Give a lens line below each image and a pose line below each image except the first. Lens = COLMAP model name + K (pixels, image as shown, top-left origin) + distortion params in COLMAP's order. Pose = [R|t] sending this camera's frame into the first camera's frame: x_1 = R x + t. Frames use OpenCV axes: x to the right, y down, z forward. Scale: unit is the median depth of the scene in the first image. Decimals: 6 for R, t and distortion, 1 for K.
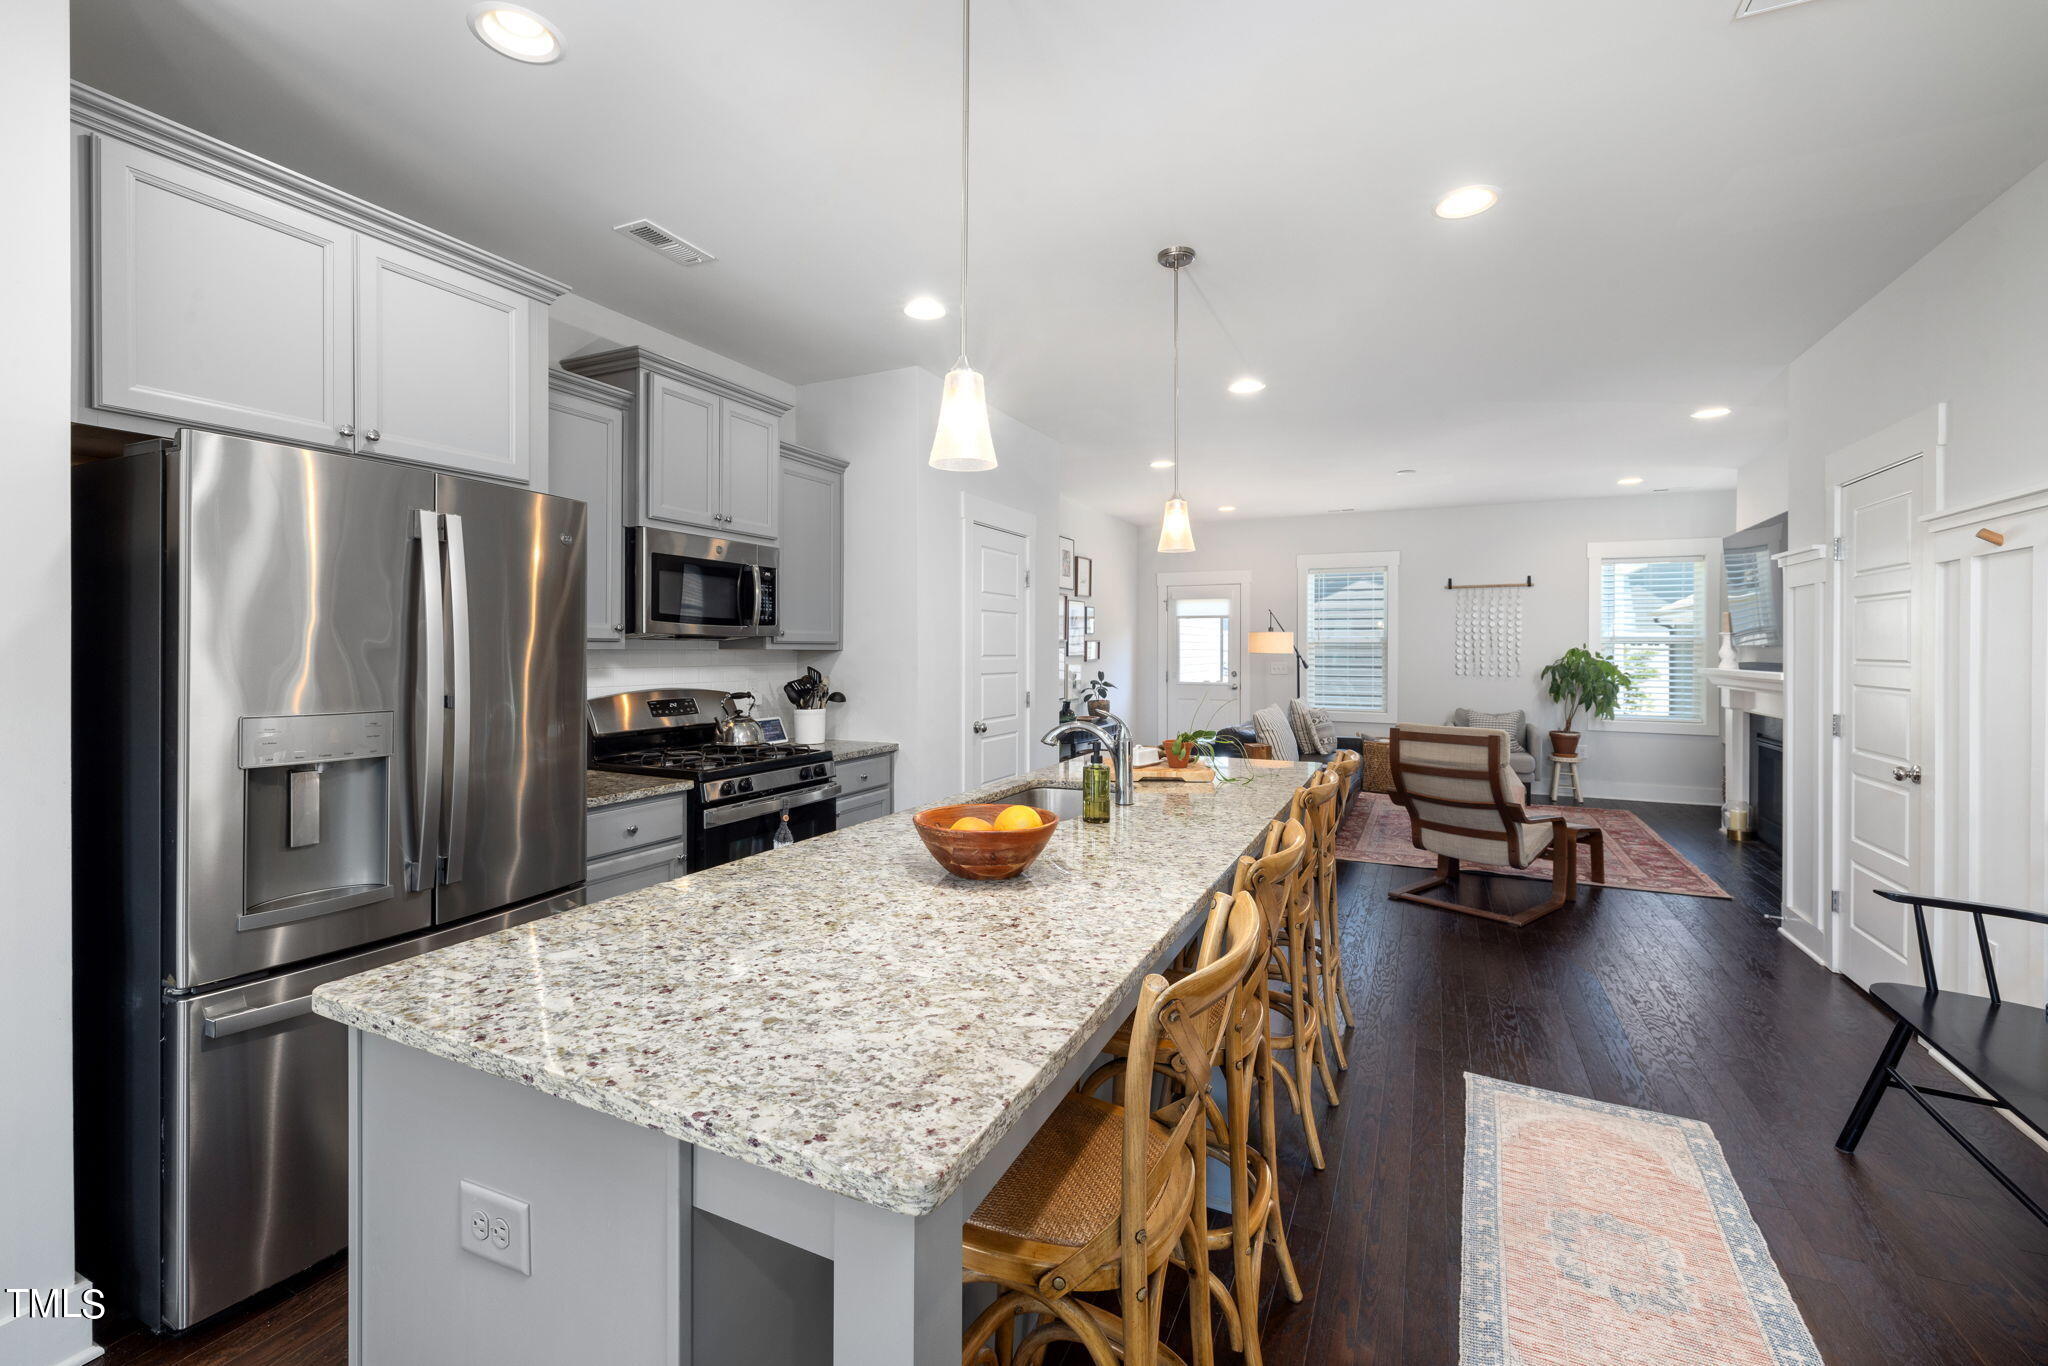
lens RADIAL K [[865.0, 0, 1018.2], [0, 865.0, 657.0], [0, 0, 1]] dist [0.003427, -0.001257]
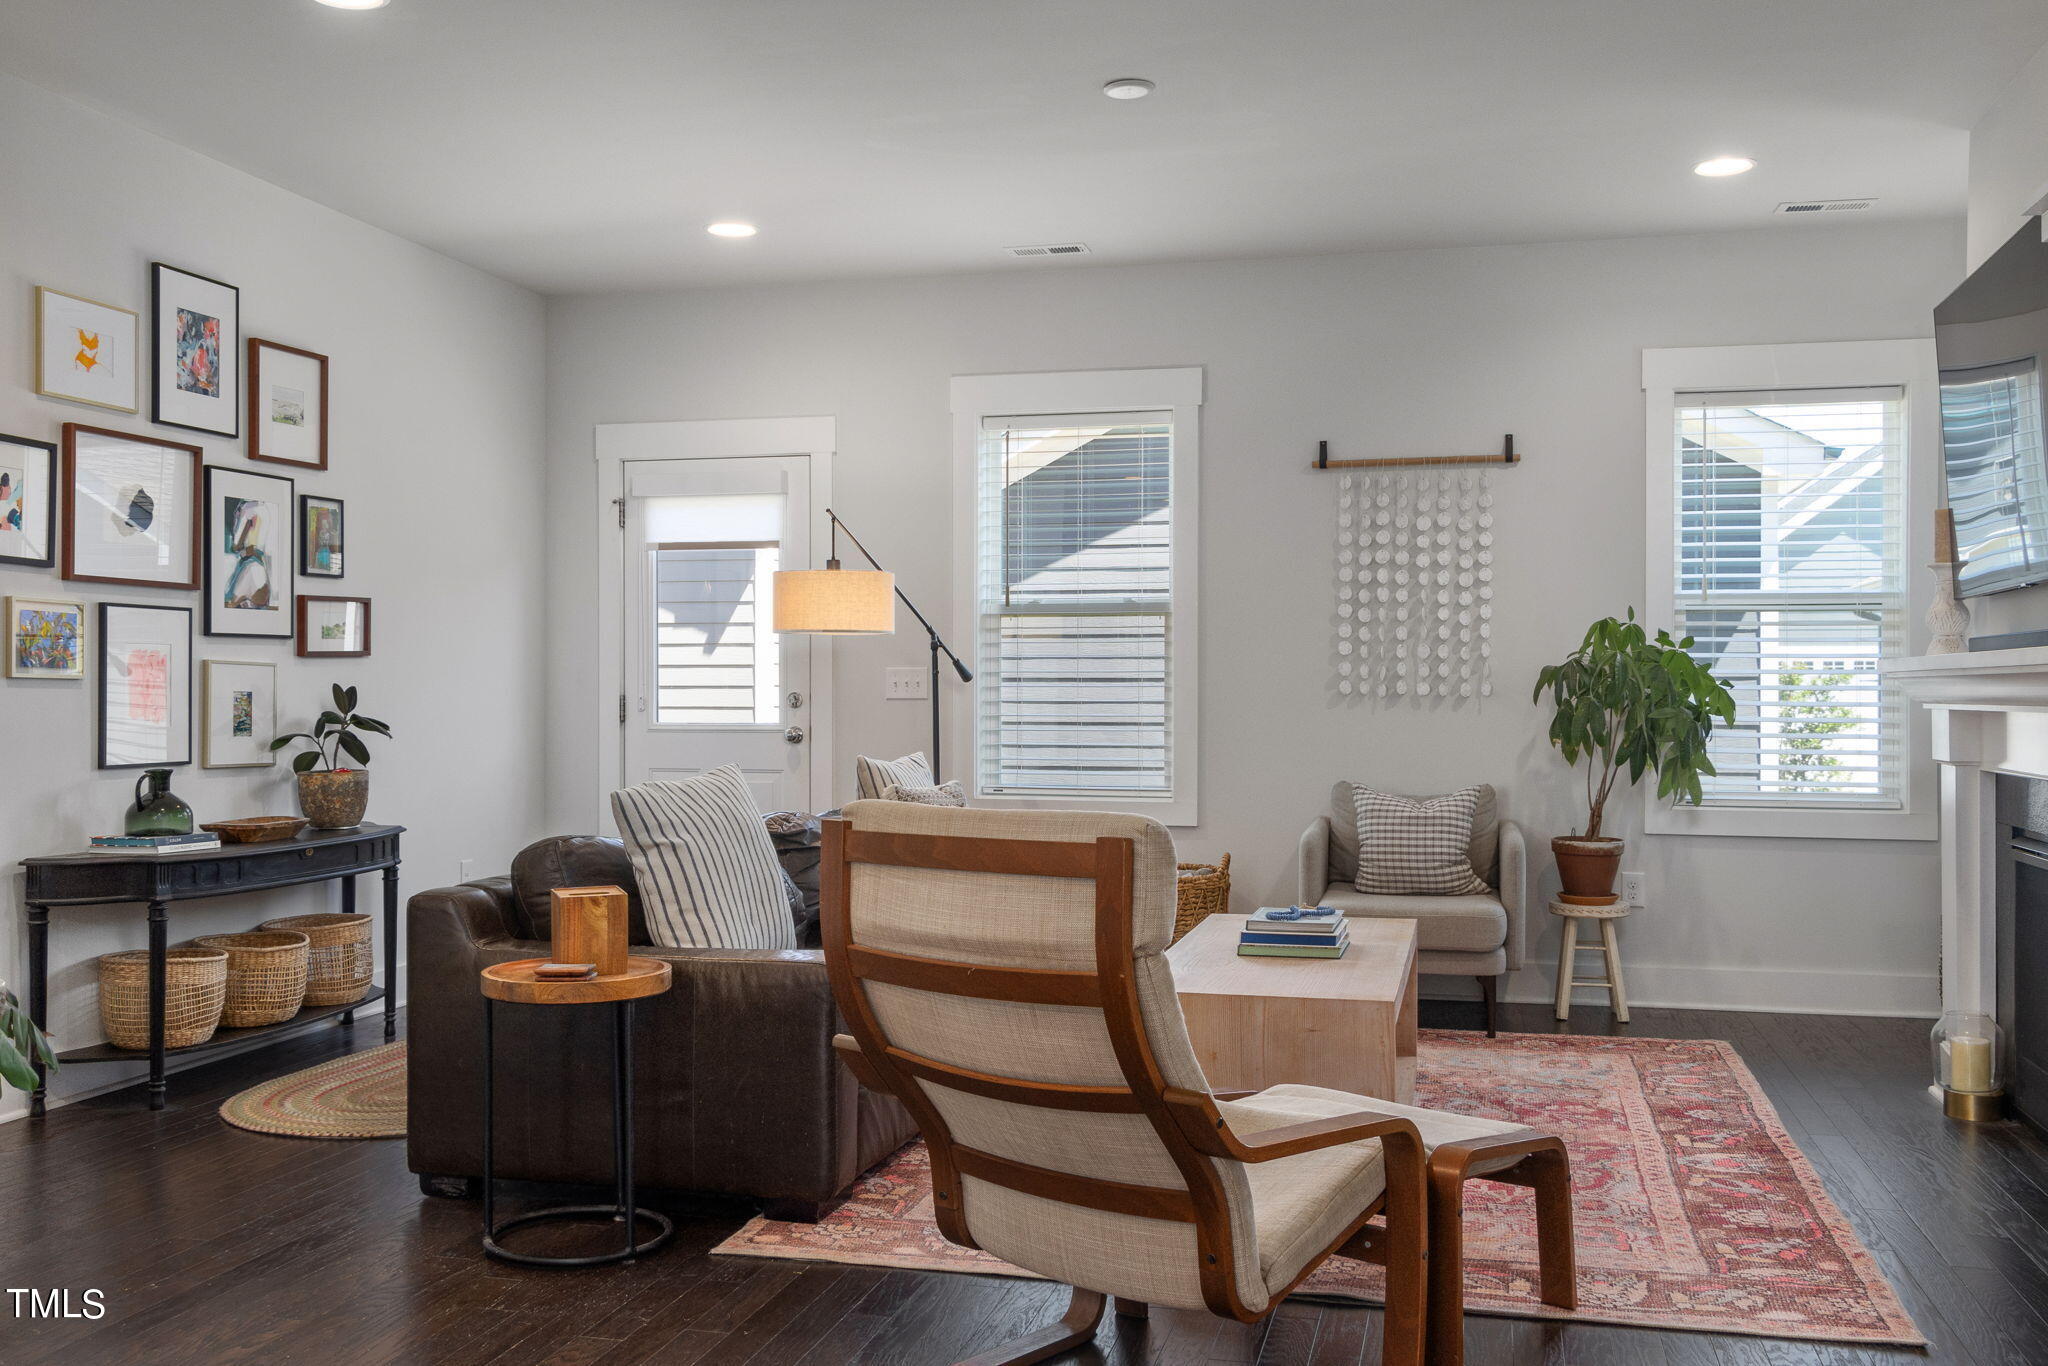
lens RADIAL K [[1869.4, 0, 1022.2], [0, 1869.4, 691.8], [0, 0, 1]] dist [-0.007578, 0.000000]
pose [[0.979397, -0.001275, 0.201940, 0.223467], [0.003047, 0.999960, -0.008464, 0.028282], [-0.201921, 0.008905, 0.979361, 0.245092]]
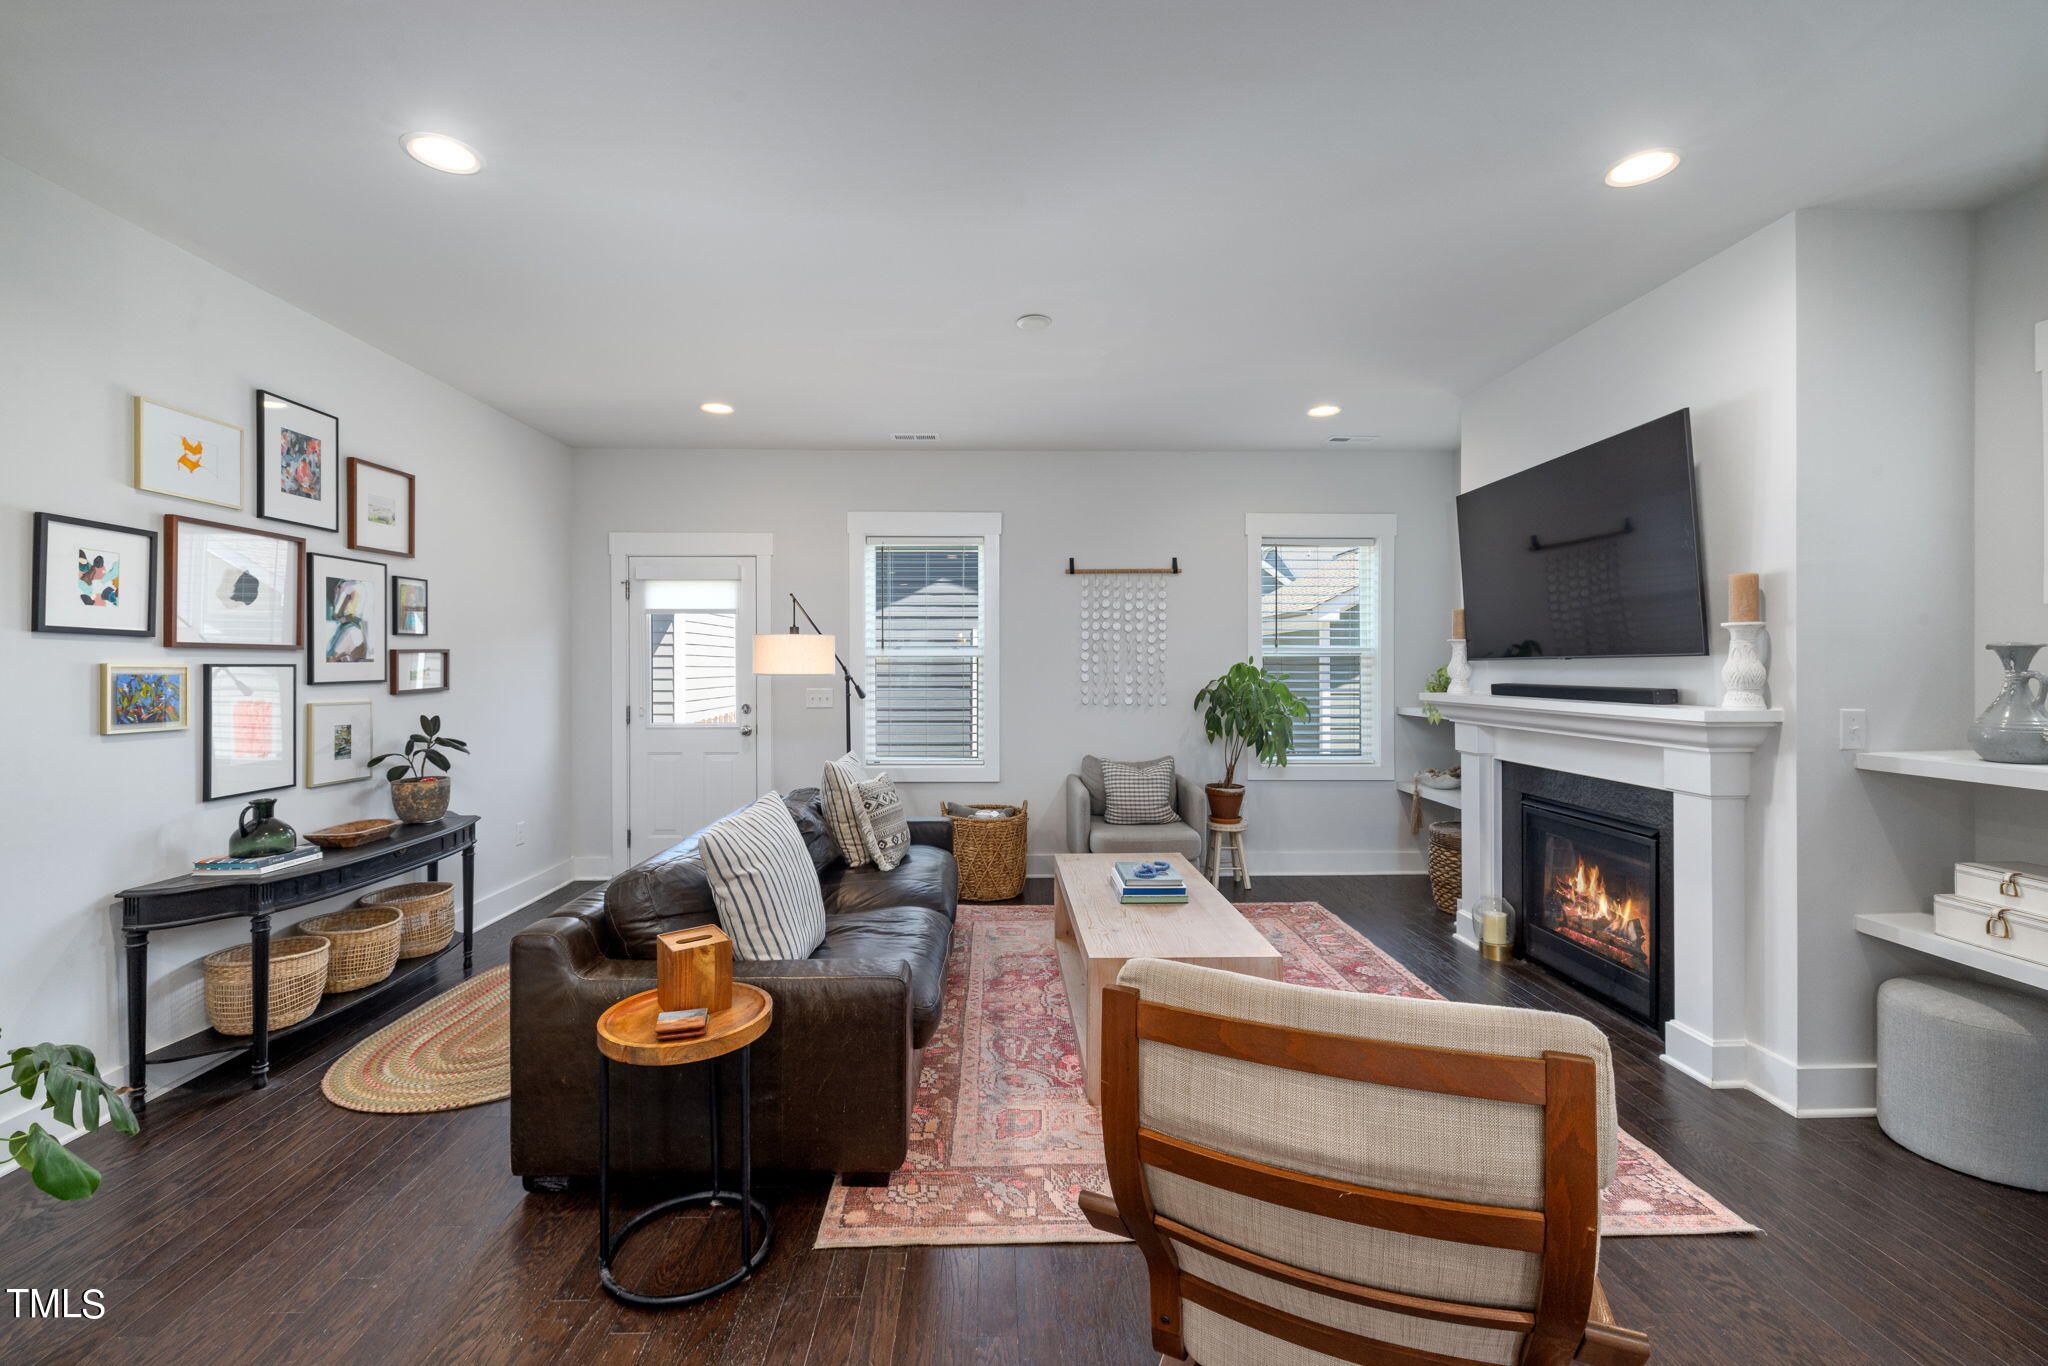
lens RADIAL K [[865.0, 0, 1016.0], [0, 865.0, 665.2], [0, 0, 1]] dist [0.003427, -0.001257]
pose [[0.891986, -0.003253, 0.452052, 0.178610], [0.007896, 0.999934, -0.008384, -0.004276], [-0.451994, 0.011048, 0.891952, 0.473513]]
